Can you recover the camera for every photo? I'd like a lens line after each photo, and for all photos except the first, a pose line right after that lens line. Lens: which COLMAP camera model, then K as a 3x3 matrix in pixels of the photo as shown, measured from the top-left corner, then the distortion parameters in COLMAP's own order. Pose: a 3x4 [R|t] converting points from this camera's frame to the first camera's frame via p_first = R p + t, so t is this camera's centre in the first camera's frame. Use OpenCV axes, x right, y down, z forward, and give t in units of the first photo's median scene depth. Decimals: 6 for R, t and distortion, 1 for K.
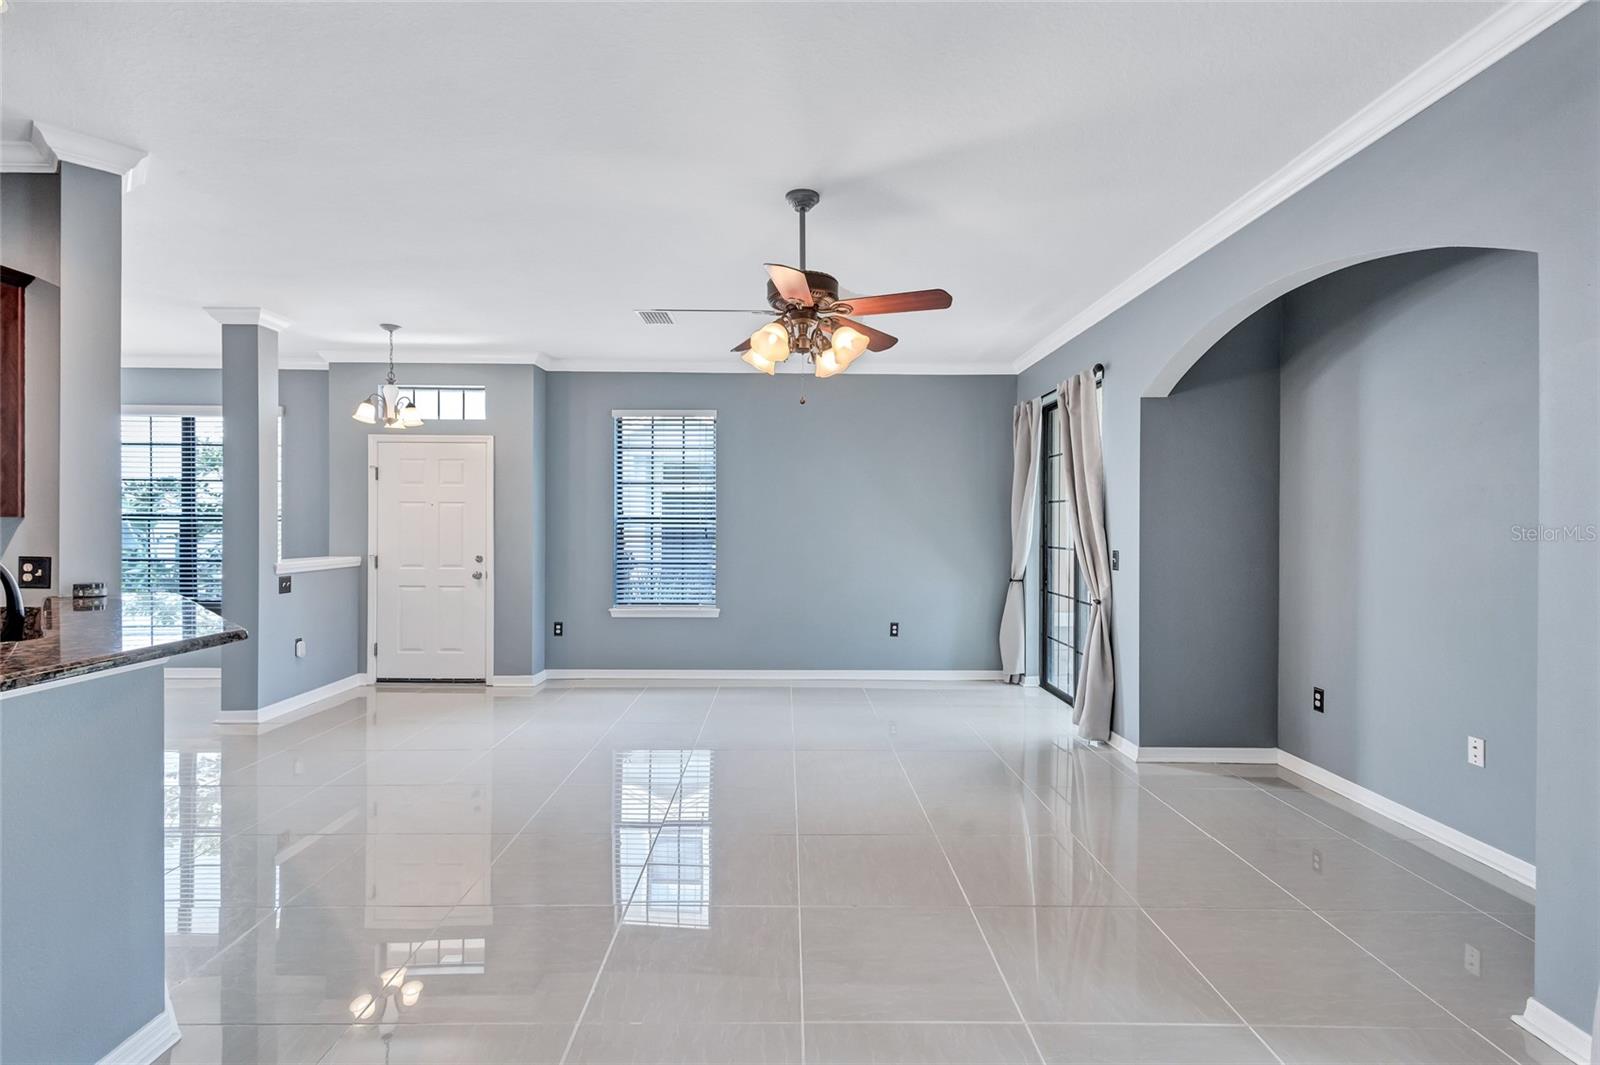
lens RADIAL K [[738.0, 0, 801.5], [0, 738.0, 521.9], [0, 0, 1]] dist [0.011911, -0.003441]
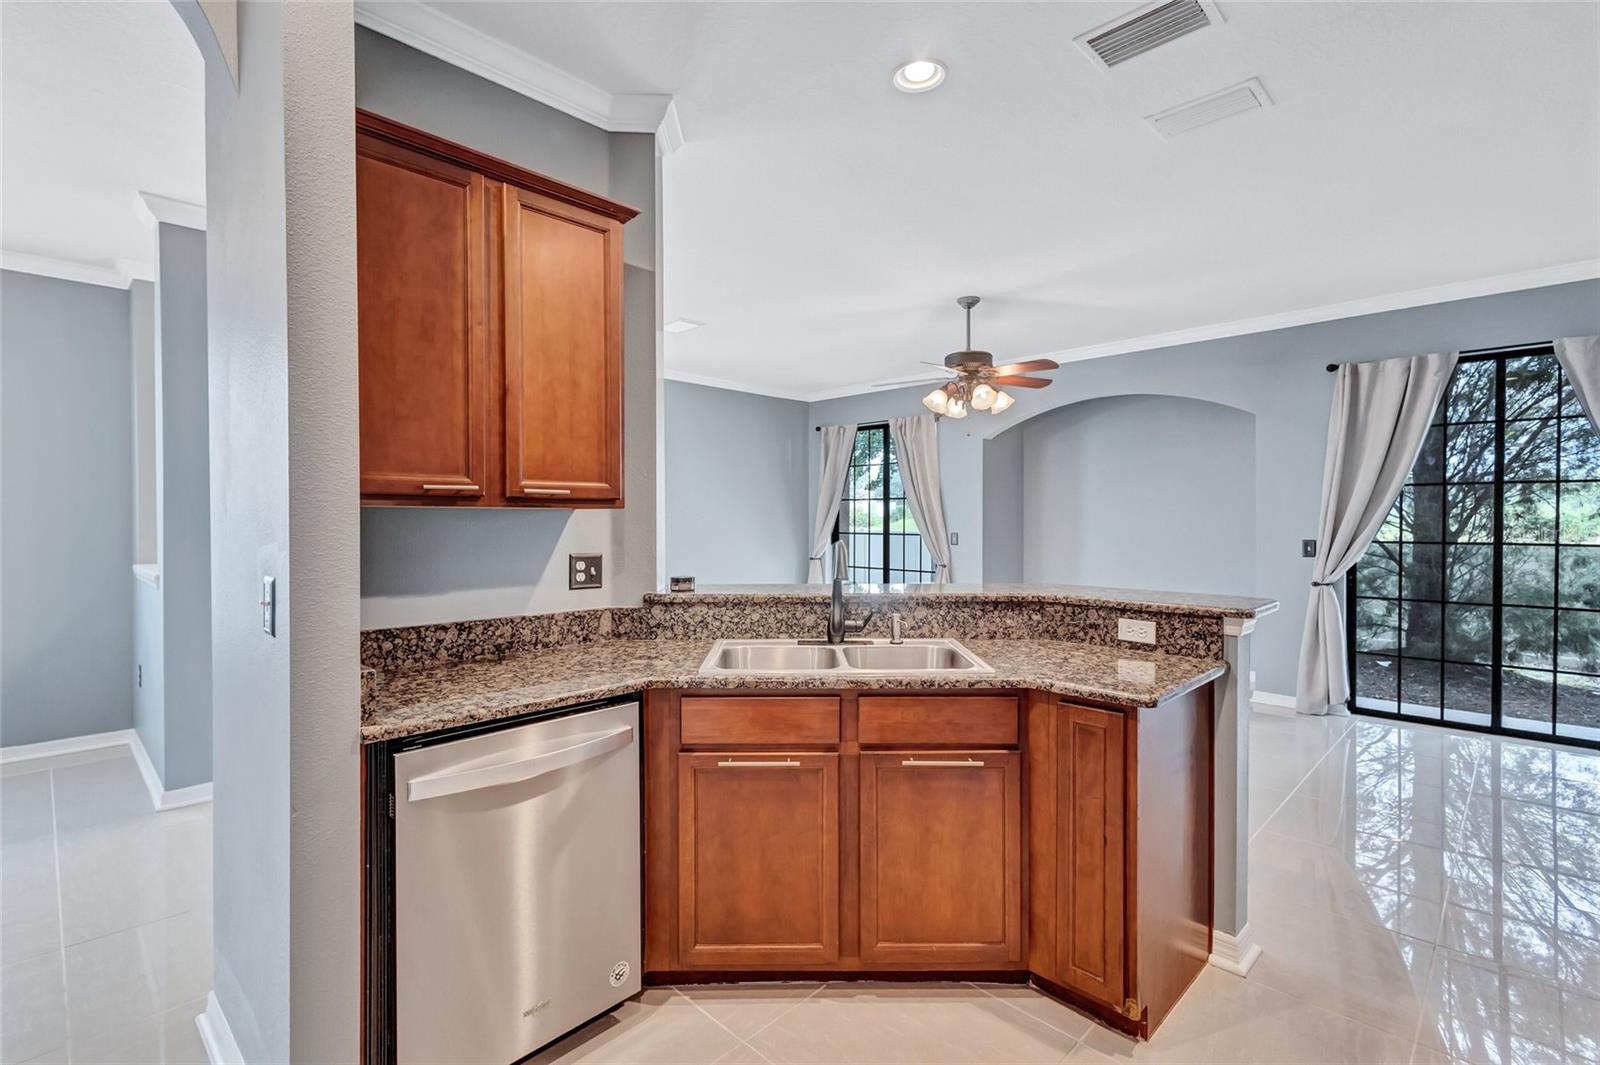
lens RADIAL K [[738.0, 0, 793.6], [0, 738.0, 522.5], [0, 0, 1]] dist [0.011911, -0.003441]
pose [[0.696002, -0.011942, 0.717940, -0.712394], [0.004325, 0.999913, 0.012440, -0.000055], [-0.718026, -0.005553, 0.695994, 0.100332]]
